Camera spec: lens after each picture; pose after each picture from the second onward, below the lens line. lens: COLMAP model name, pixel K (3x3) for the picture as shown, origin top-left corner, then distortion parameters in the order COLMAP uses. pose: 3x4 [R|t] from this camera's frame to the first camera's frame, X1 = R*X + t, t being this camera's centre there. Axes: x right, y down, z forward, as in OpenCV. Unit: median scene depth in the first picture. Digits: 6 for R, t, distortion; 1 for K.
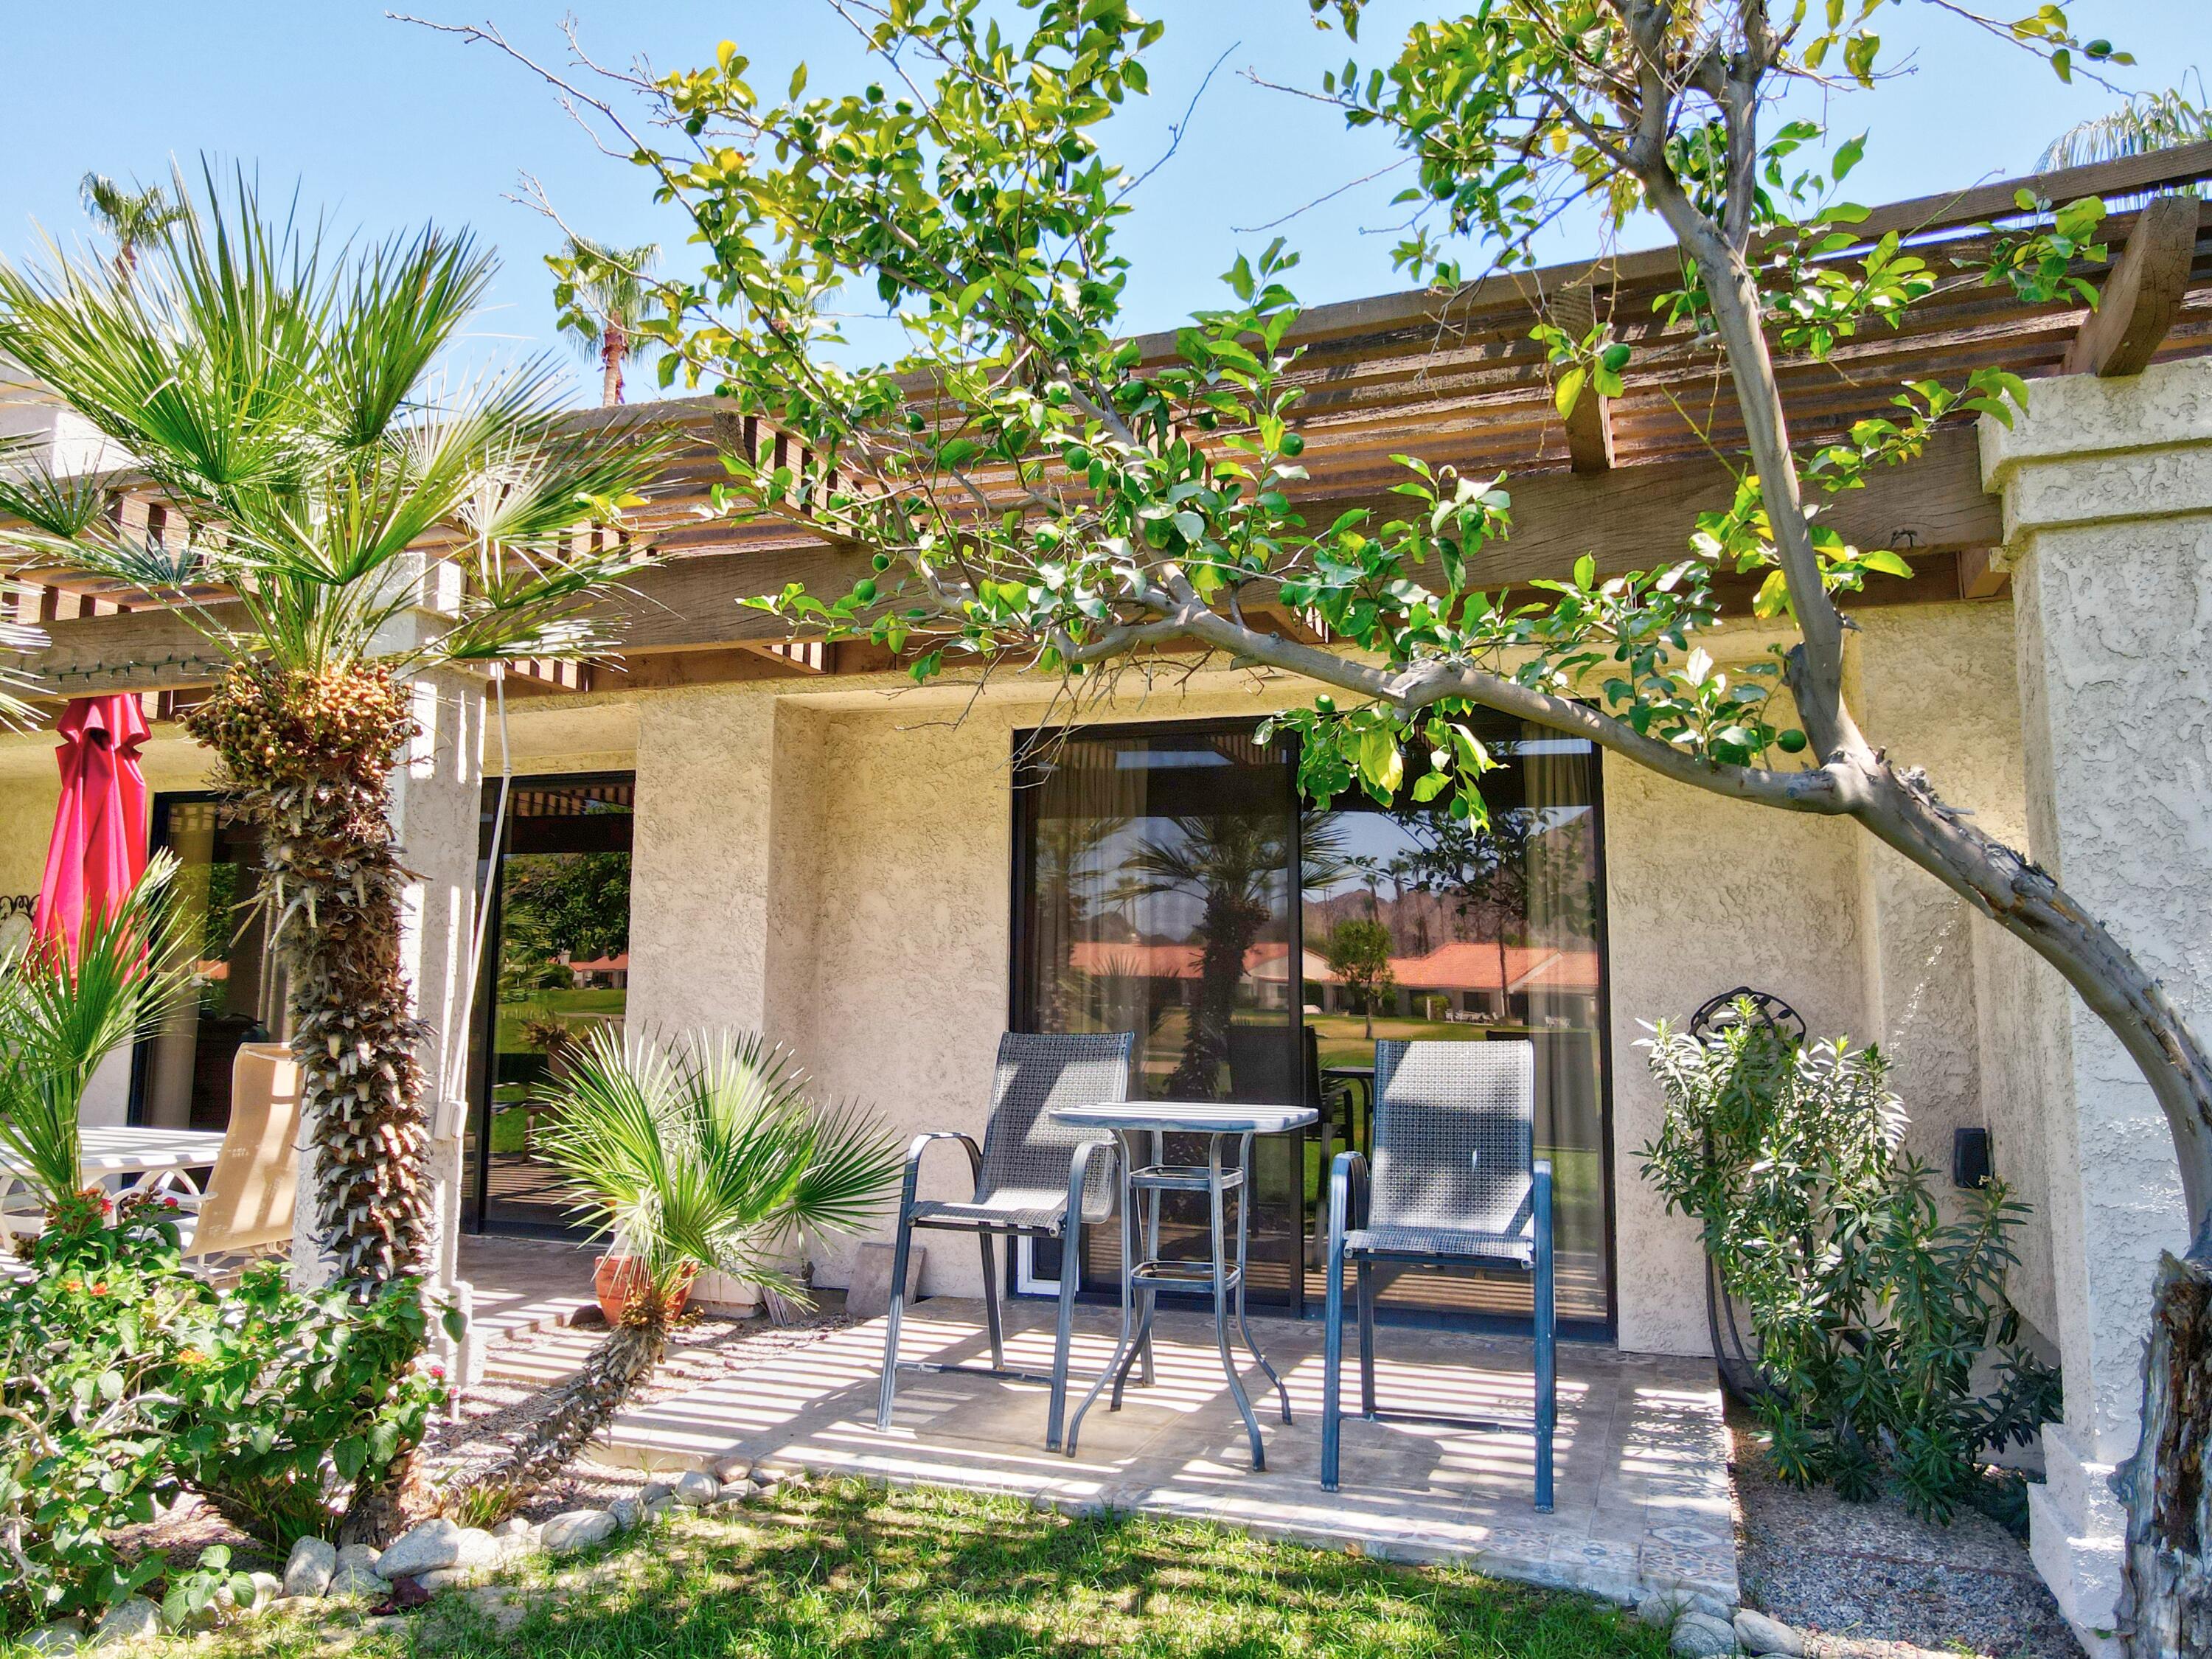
lens RADIAL K [[1638.9, 0, 1079.4], [0, 1638.9, 796.8], [0, 0, 1]] dist [0.002447, -0.003117]
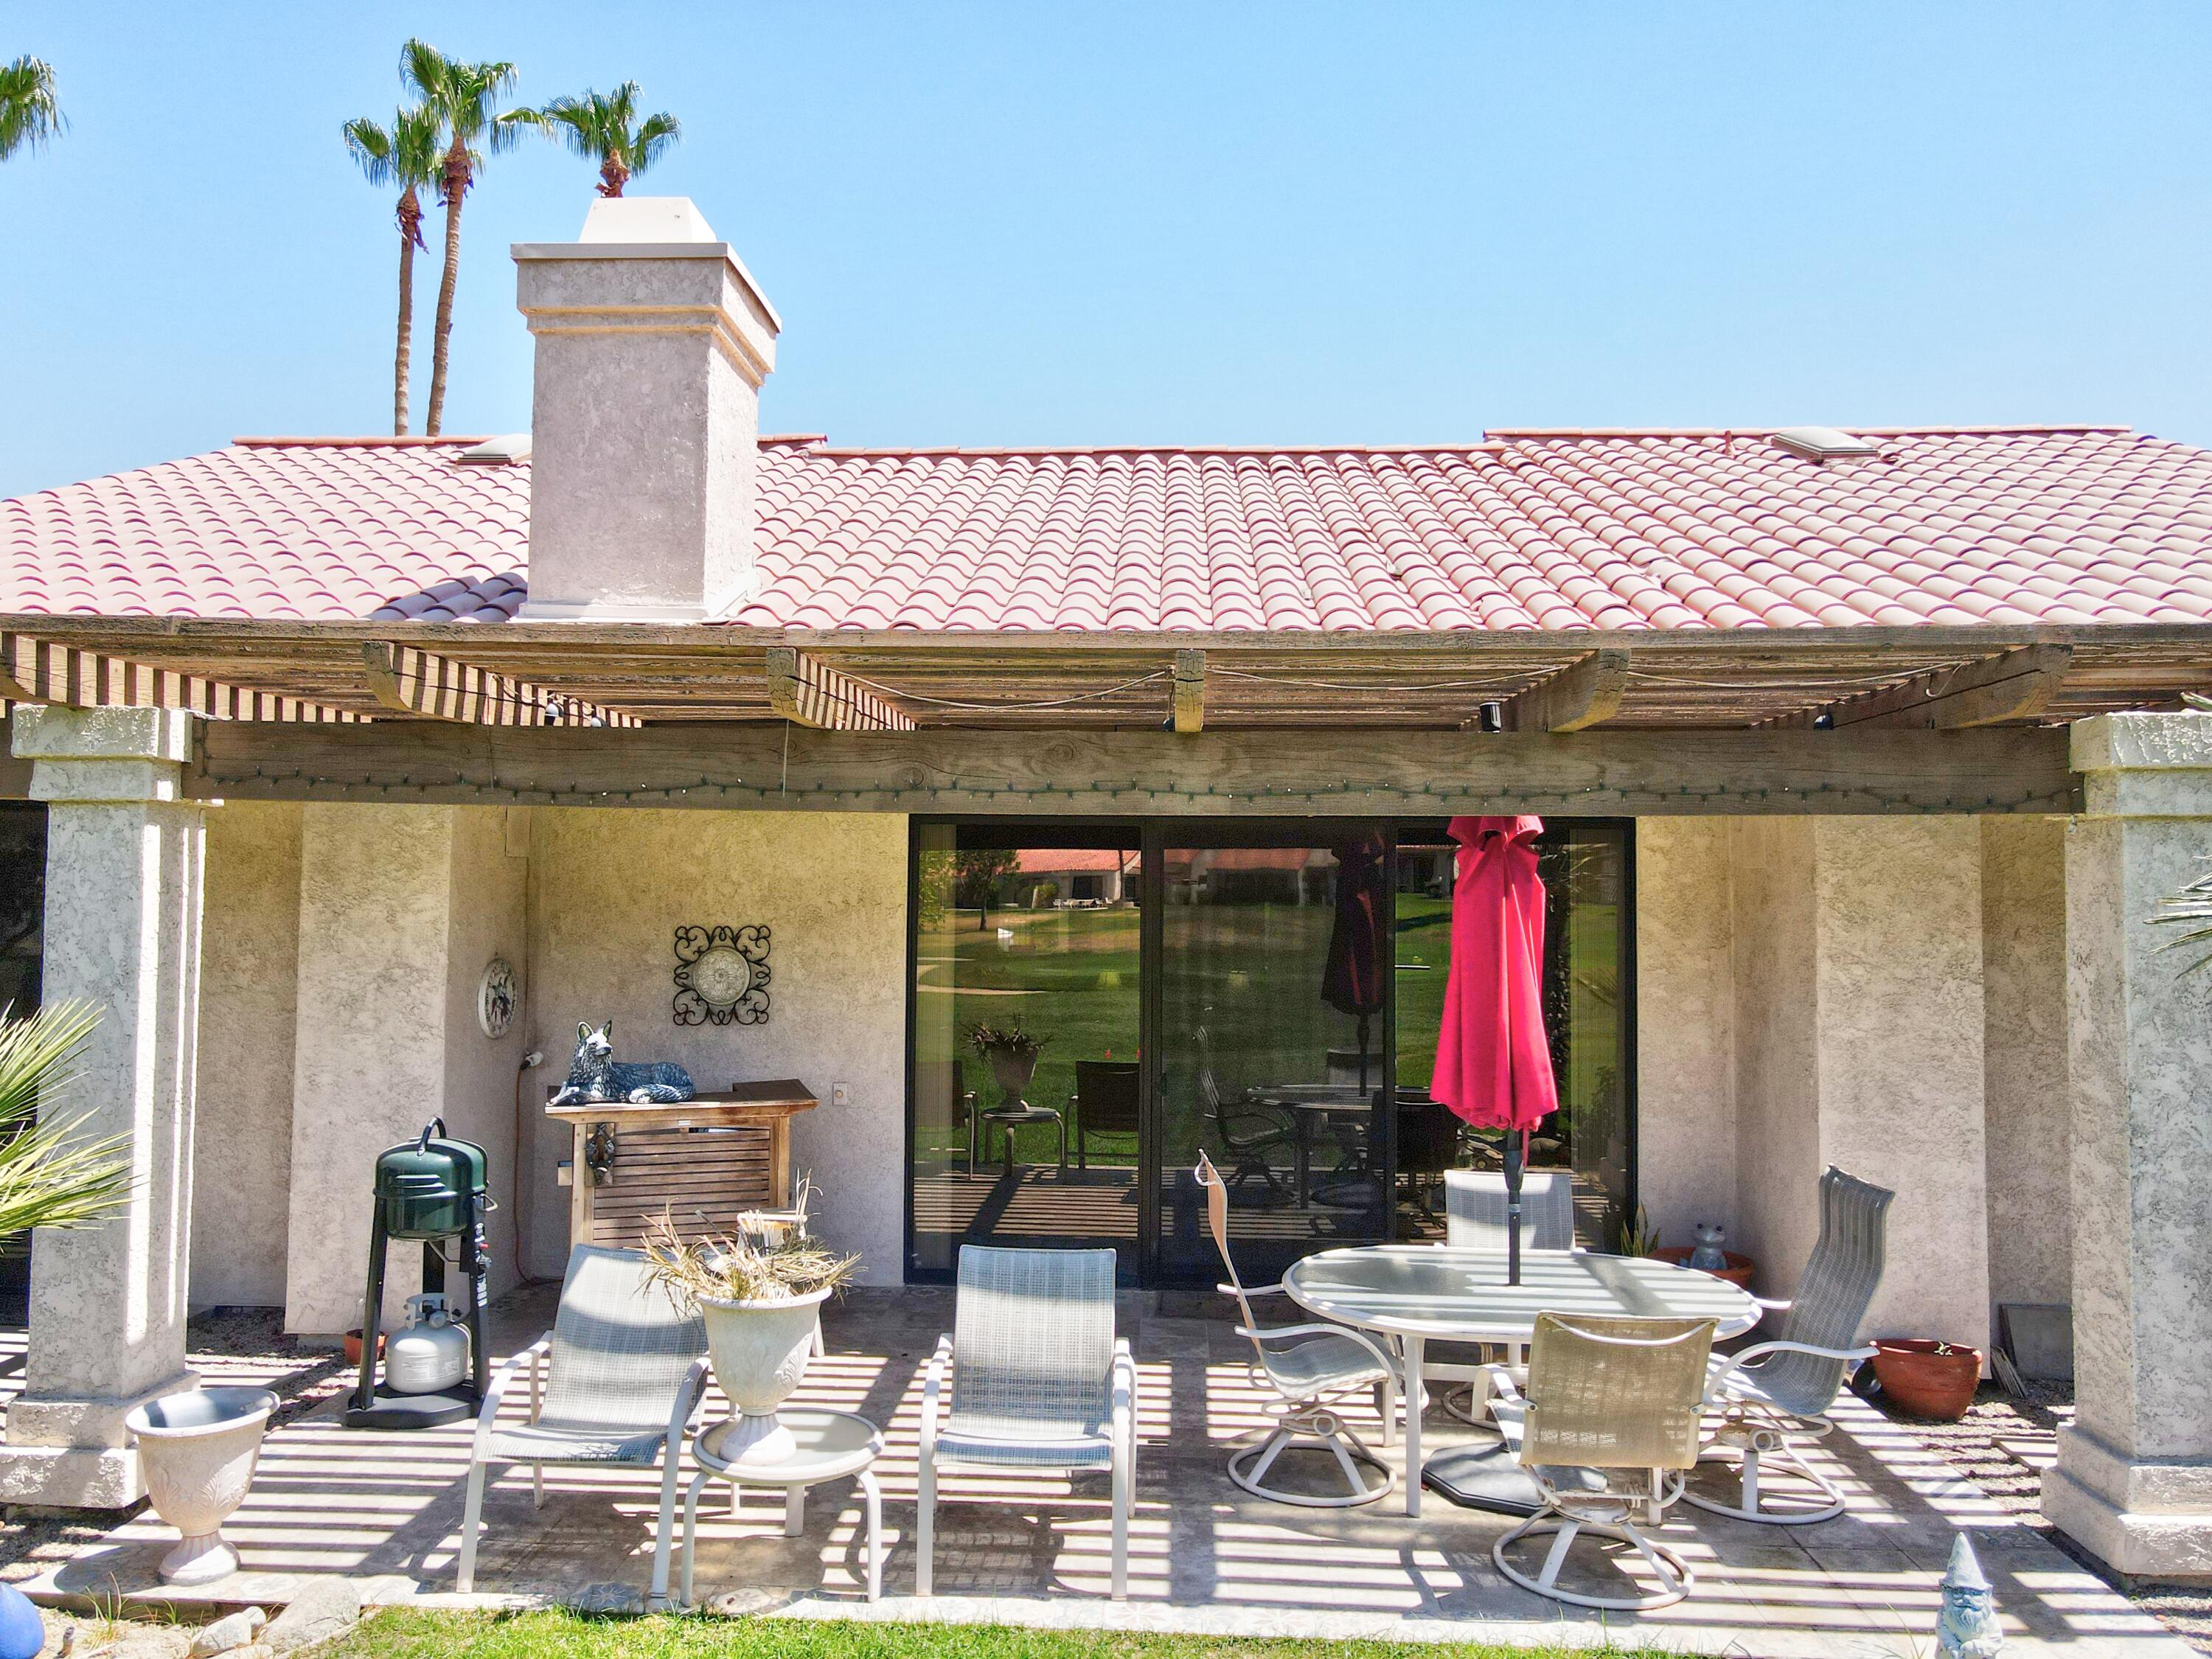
lens RADIAL K [[1631.2, 0, 1084.0], [0, 1631.2, 801.1], [0, 0, 1]] dist [0.018863, 0.001141]
pose [[0.957714, 0.013767, 0.287392, -1.597971], [-0.035957, 0.996751, 0.072079, -0.165112], [-0.285465, -0.079365, 0.955097, 0.307203]]
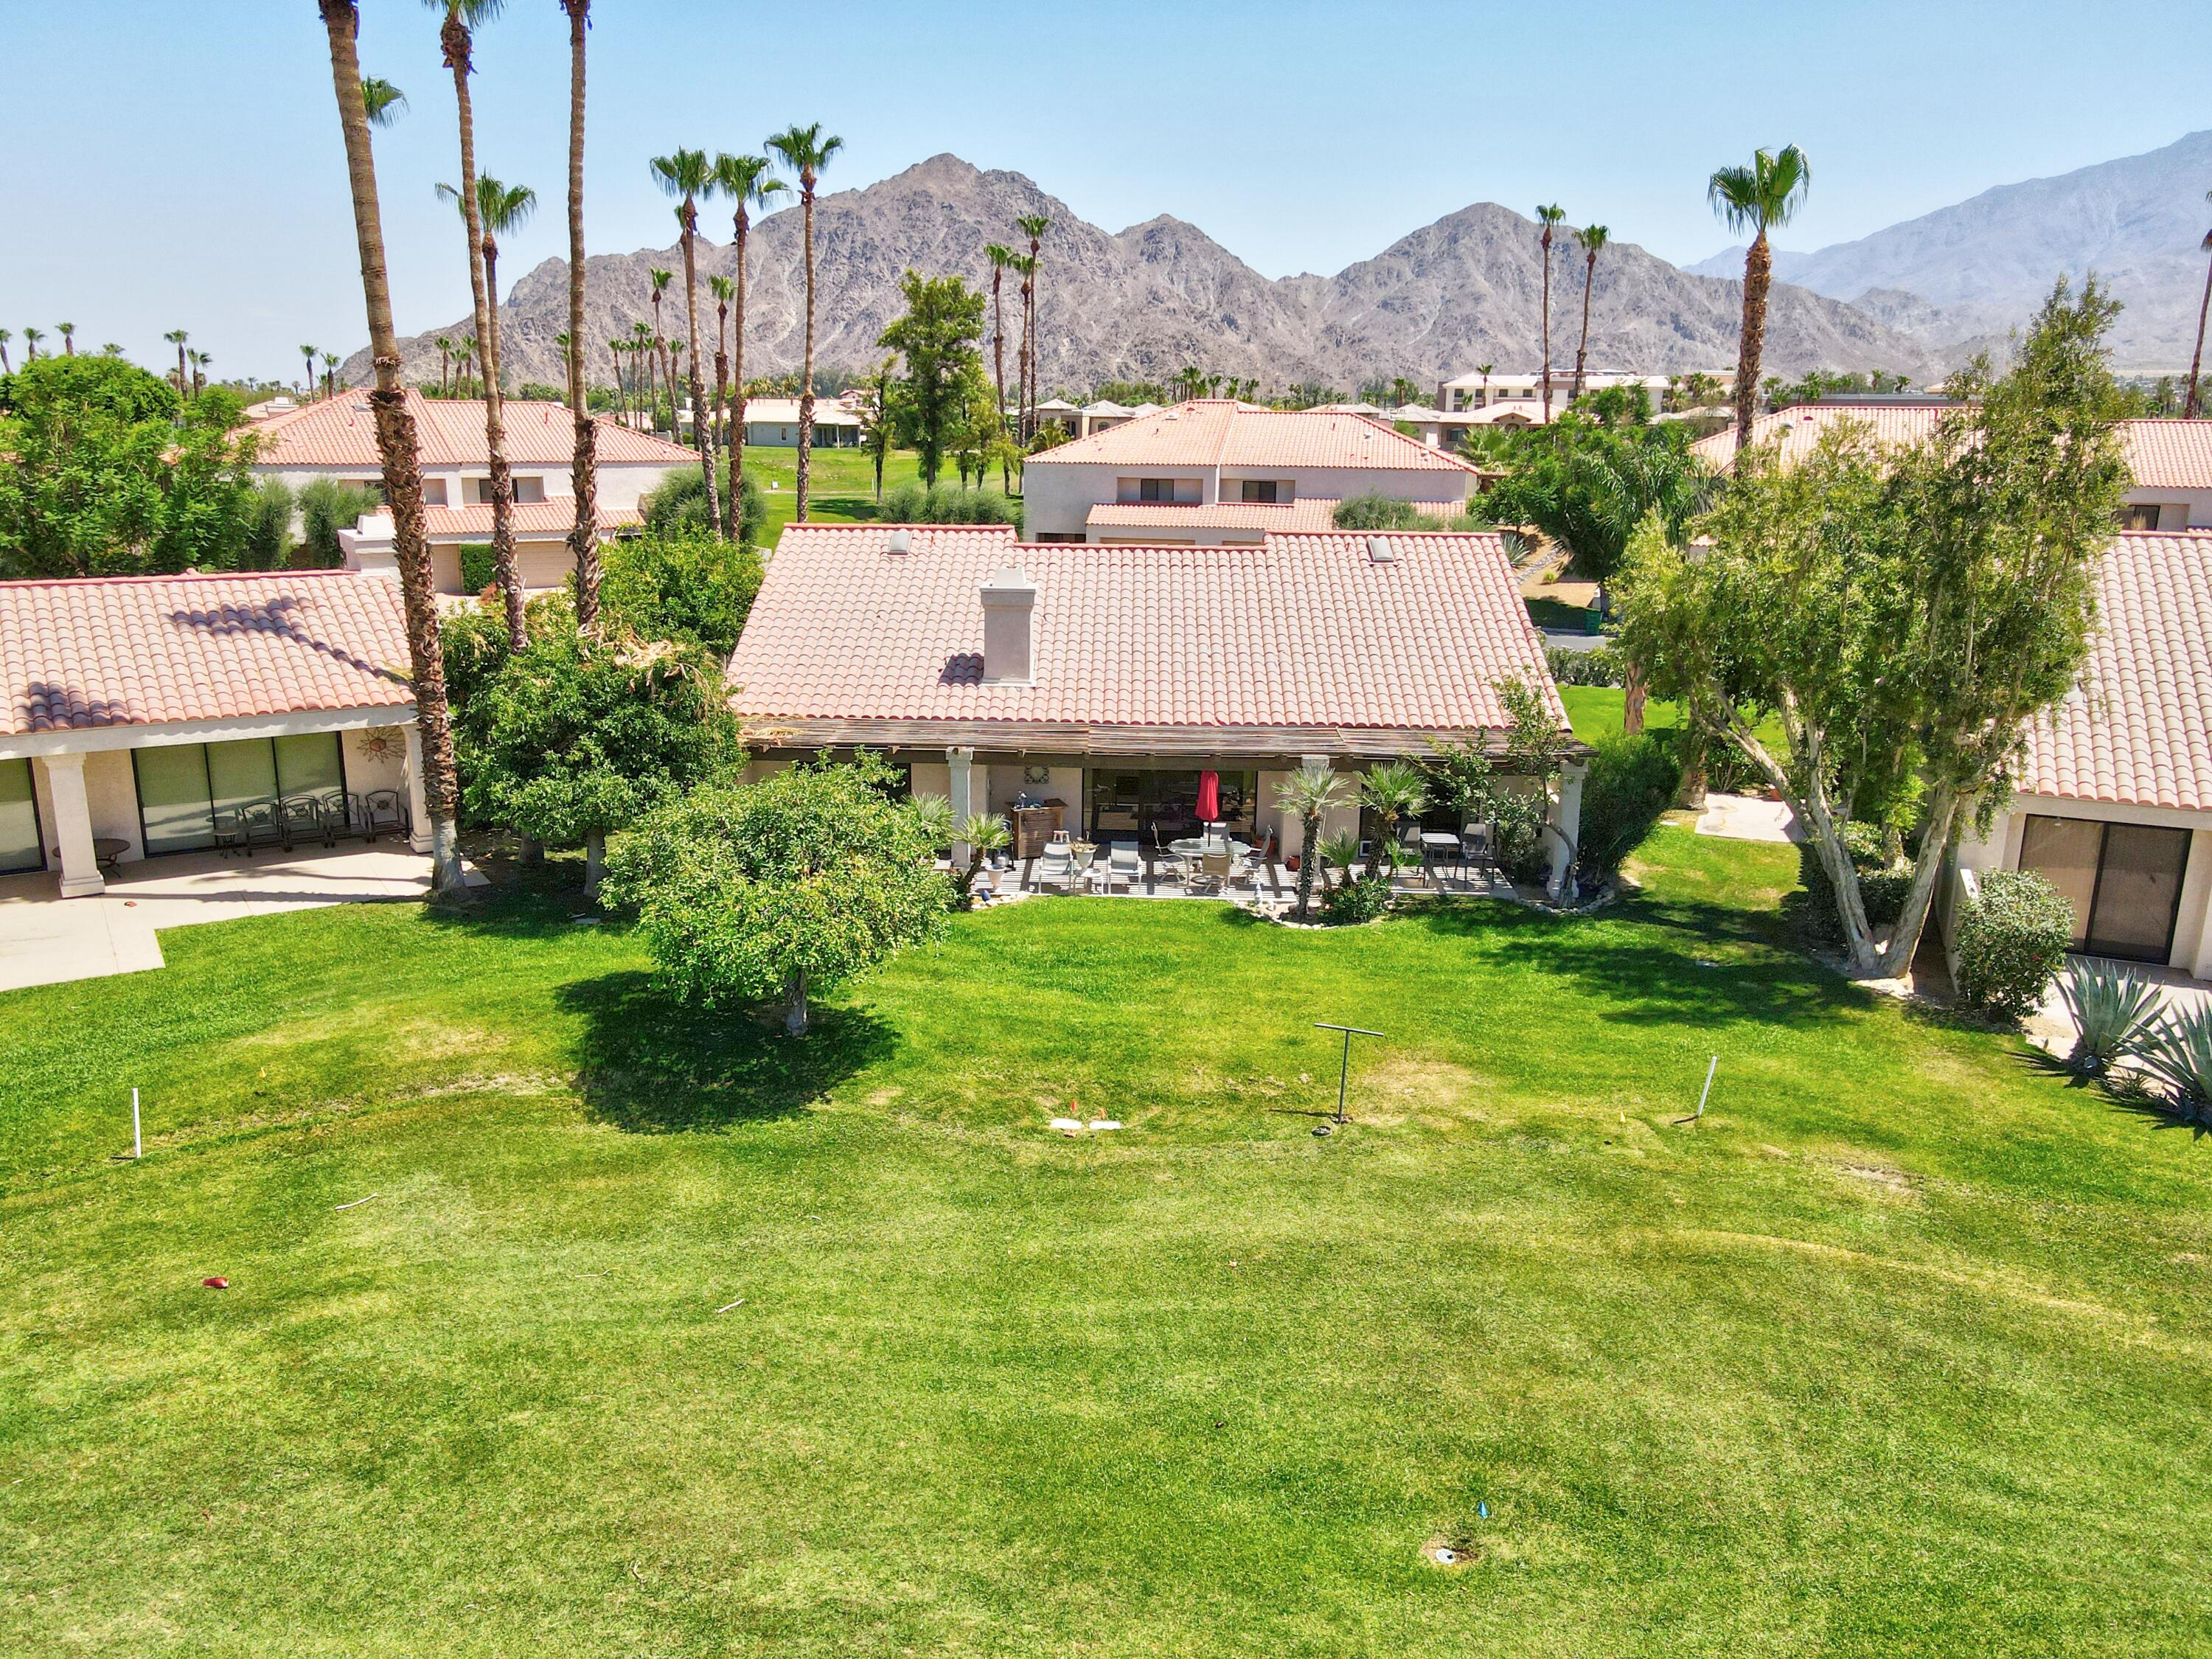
lens RADIAL K [[1631.2, 0, 1084.0], [0, 1631.2, 801.1], [0, 0, 1]] dist [0.018863, 0.001141]
pose [[0.950006, -0.070942, 0.304064, -3.605481], [-0.042550, 0.935344, 0.351171, -2.411164], [-0.309317, -0.346553, 0.885564, -4.751171]]
